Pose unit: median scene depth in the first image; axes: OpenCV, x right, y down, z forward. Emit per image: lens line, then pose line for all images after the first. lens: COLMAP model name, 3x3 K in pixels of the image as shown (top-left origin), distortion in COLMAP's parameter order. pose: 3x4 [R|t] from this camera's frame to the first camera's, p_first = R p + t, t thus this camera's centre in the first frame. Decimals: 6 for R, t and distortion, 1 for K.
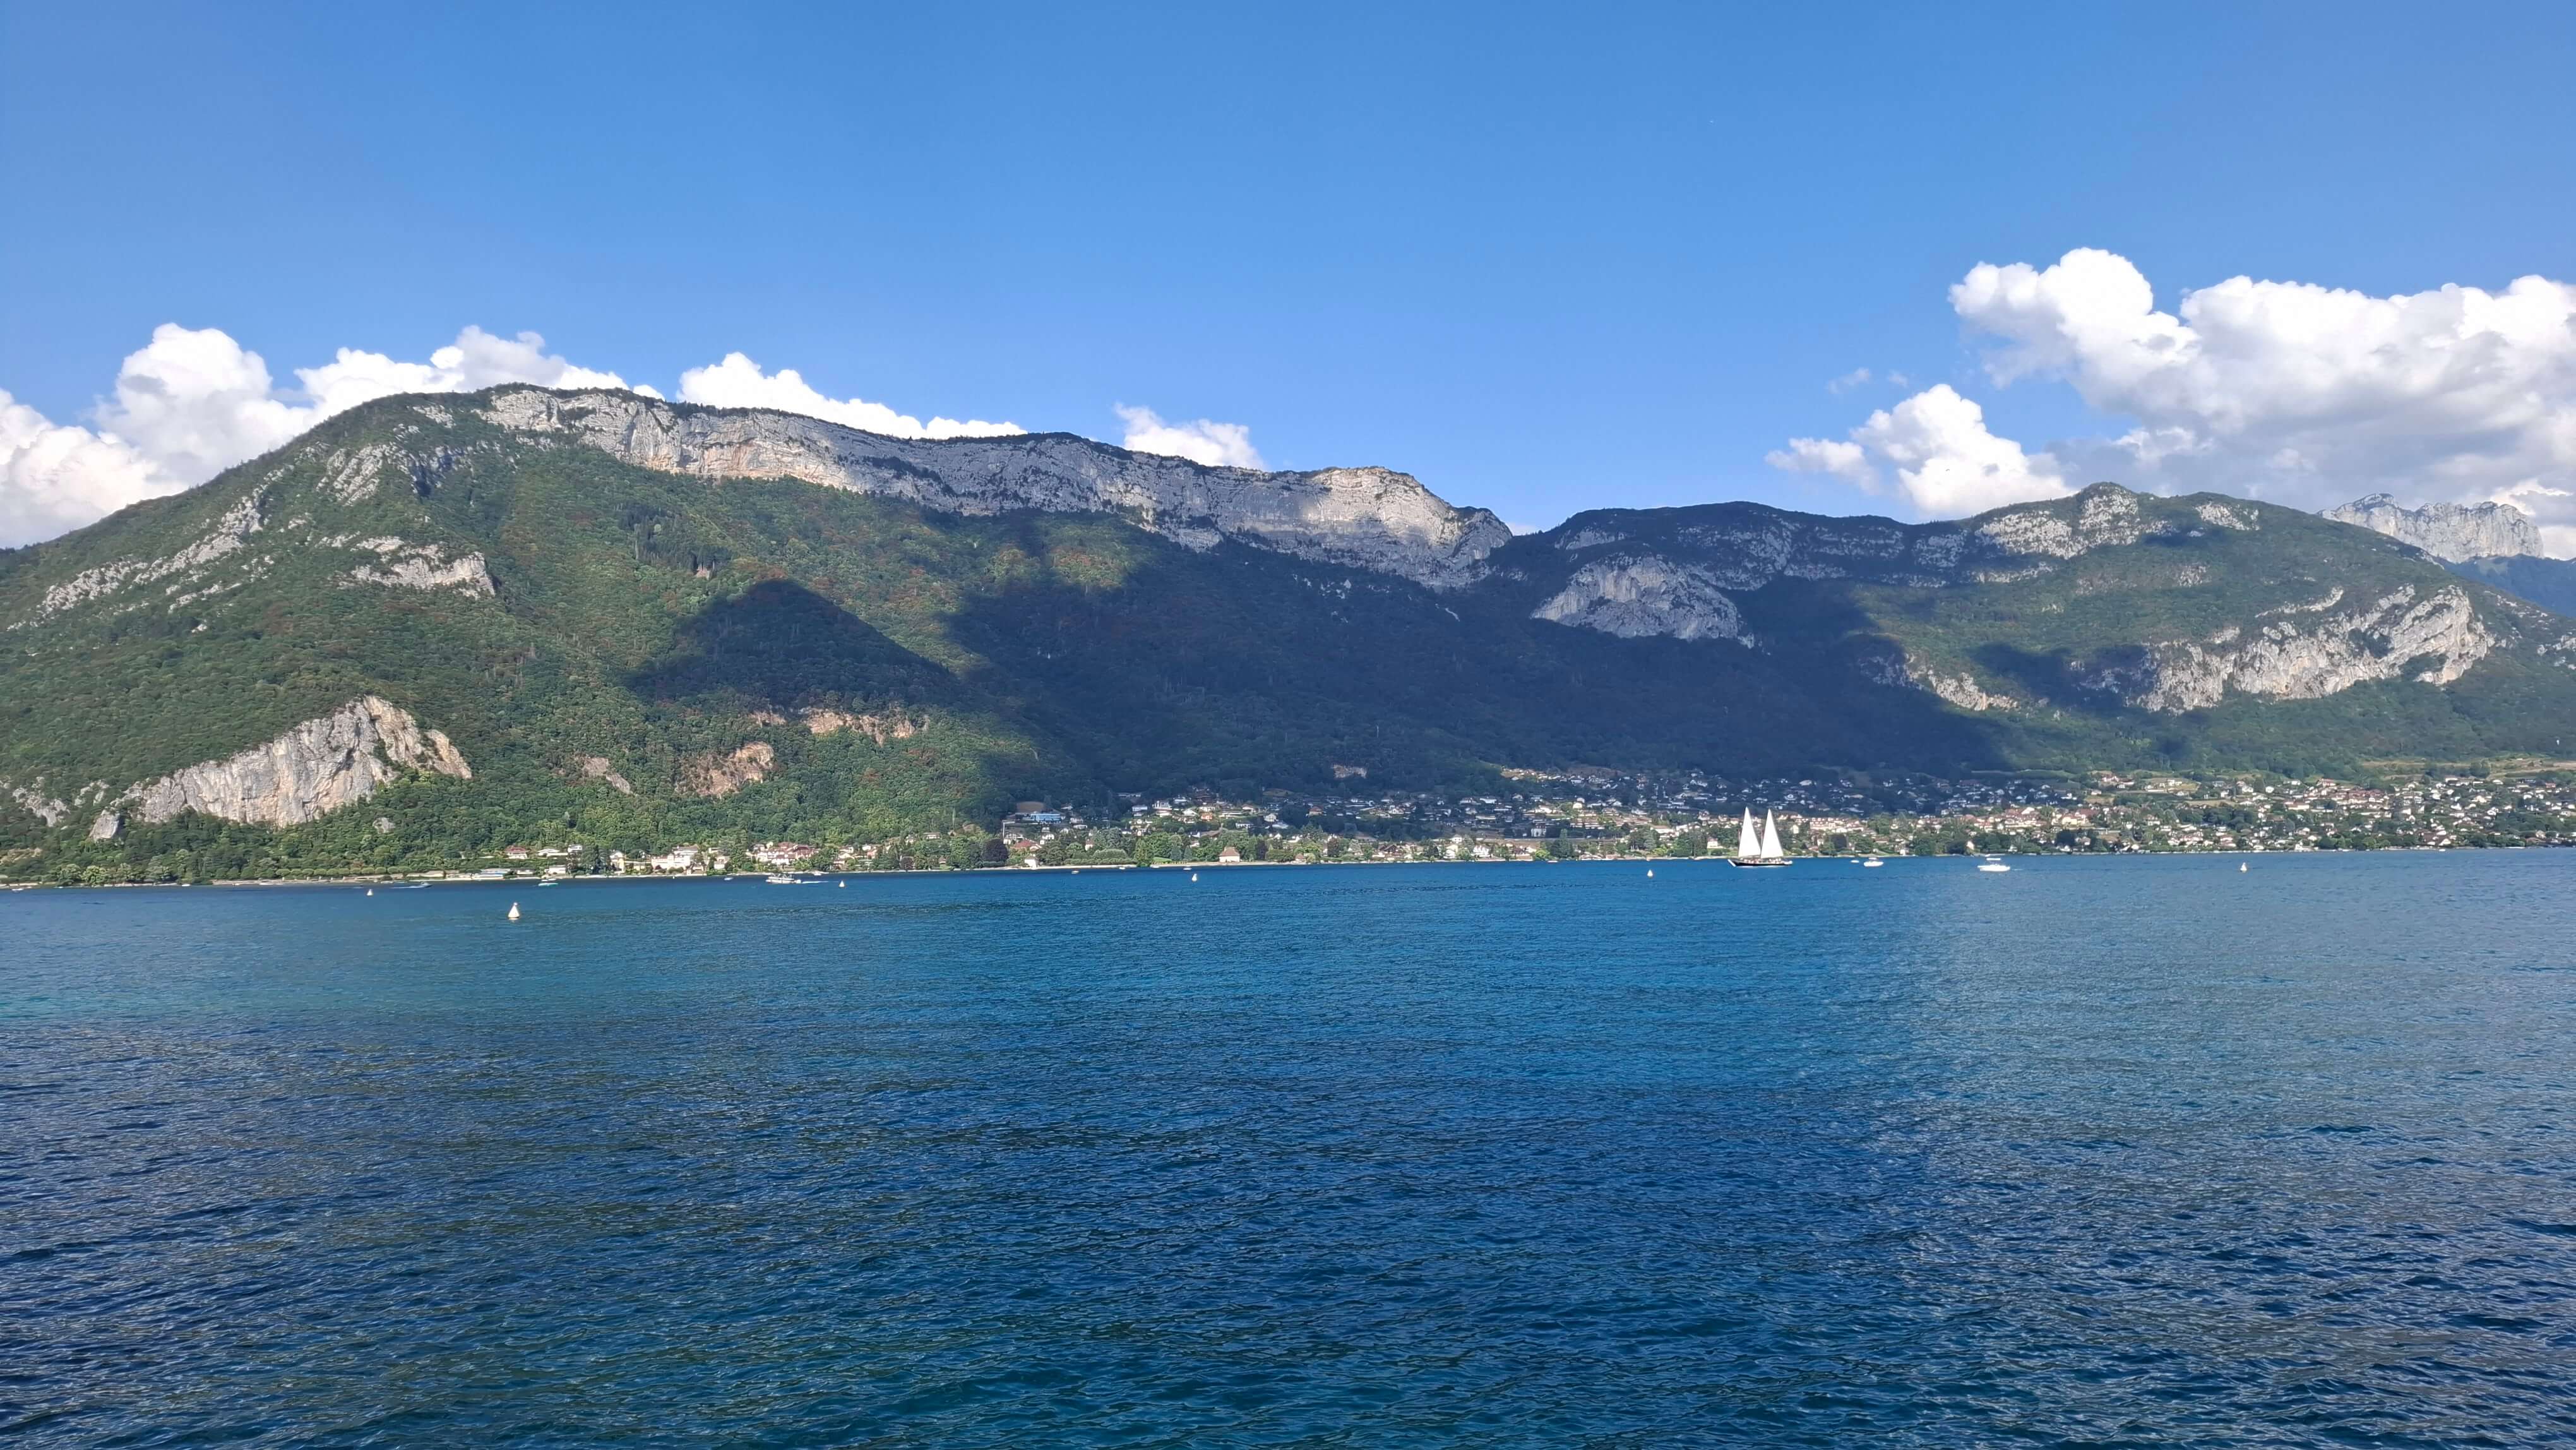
lens RADIAL K [[1799.2, 0, 1288.0], [0, 1799.2, 725.0], [0, 0, 1]] dist [0.140119, -0.193560]
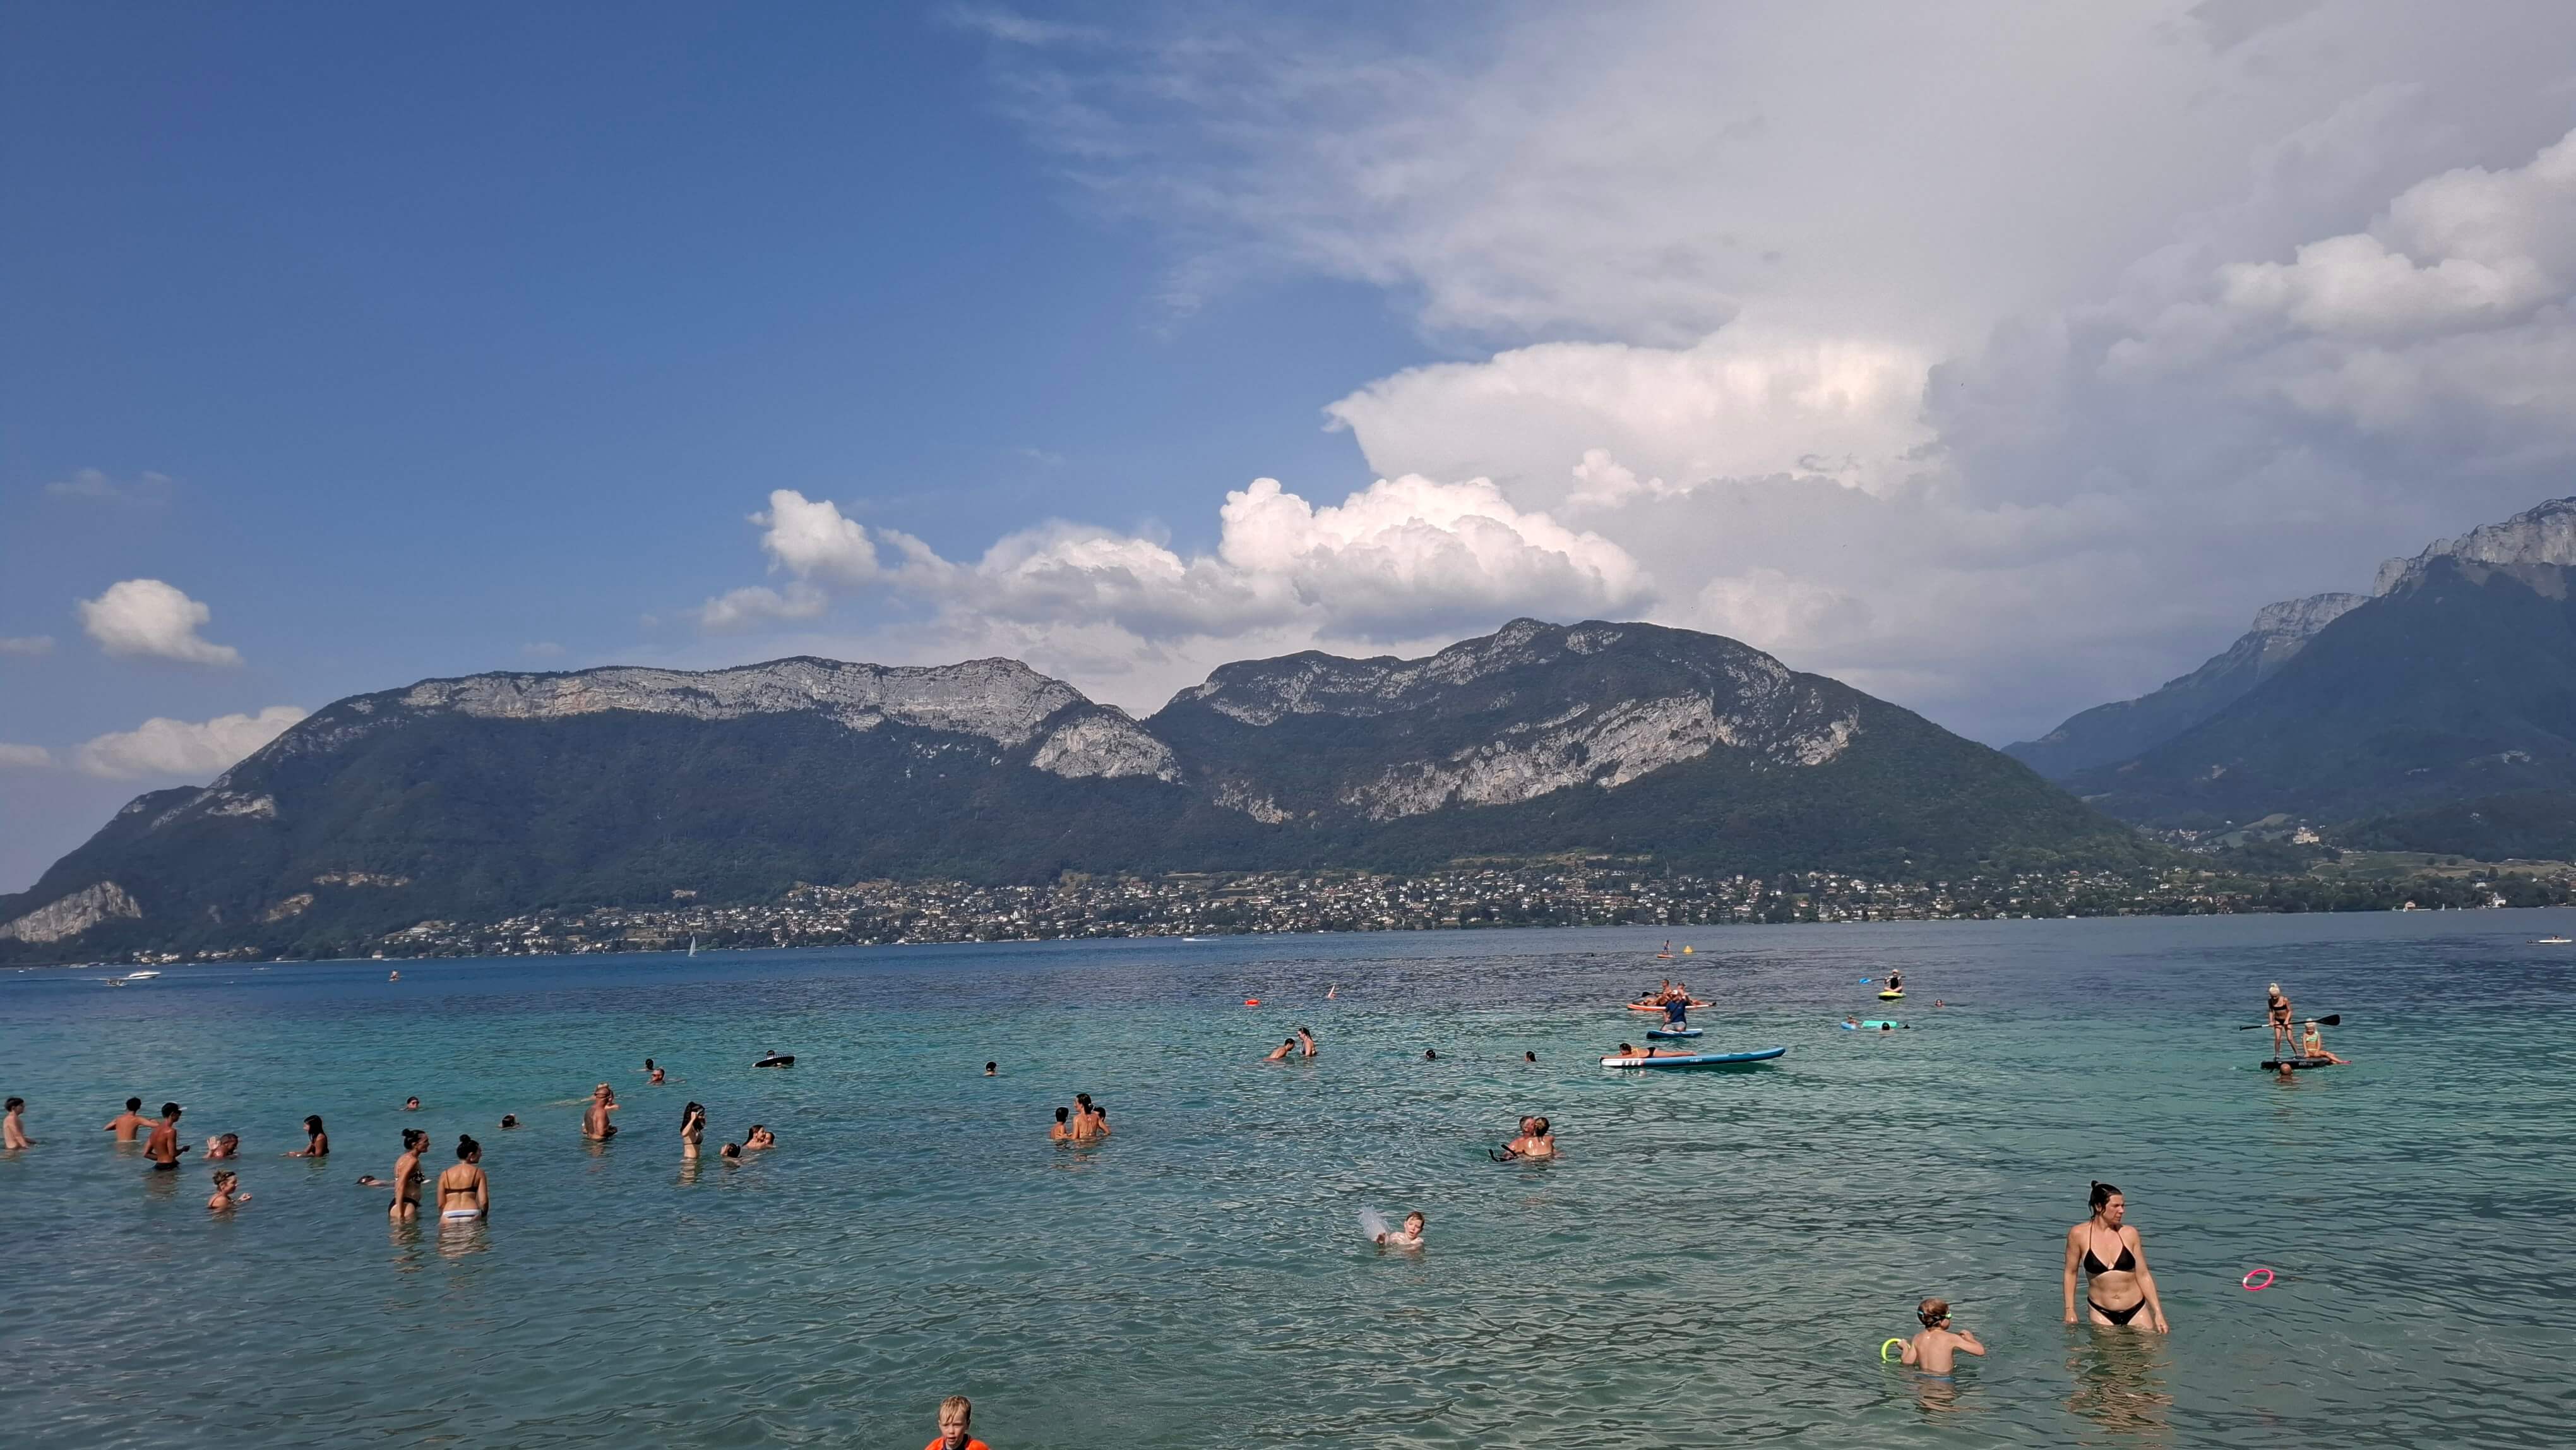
lens RADIAL K [[1799.2, 0, 1288.0], [0, 1799.2, 725.0], [0, 0, 1]] dist [0.140119, -0.193560]
pose [[0.866940, -0.062797, -0.494441, 1.017762], [0.048339, 0.997948, -0.041989, -0.023019], [0.496063, 0.012501, 0.868196, -0.112213]]
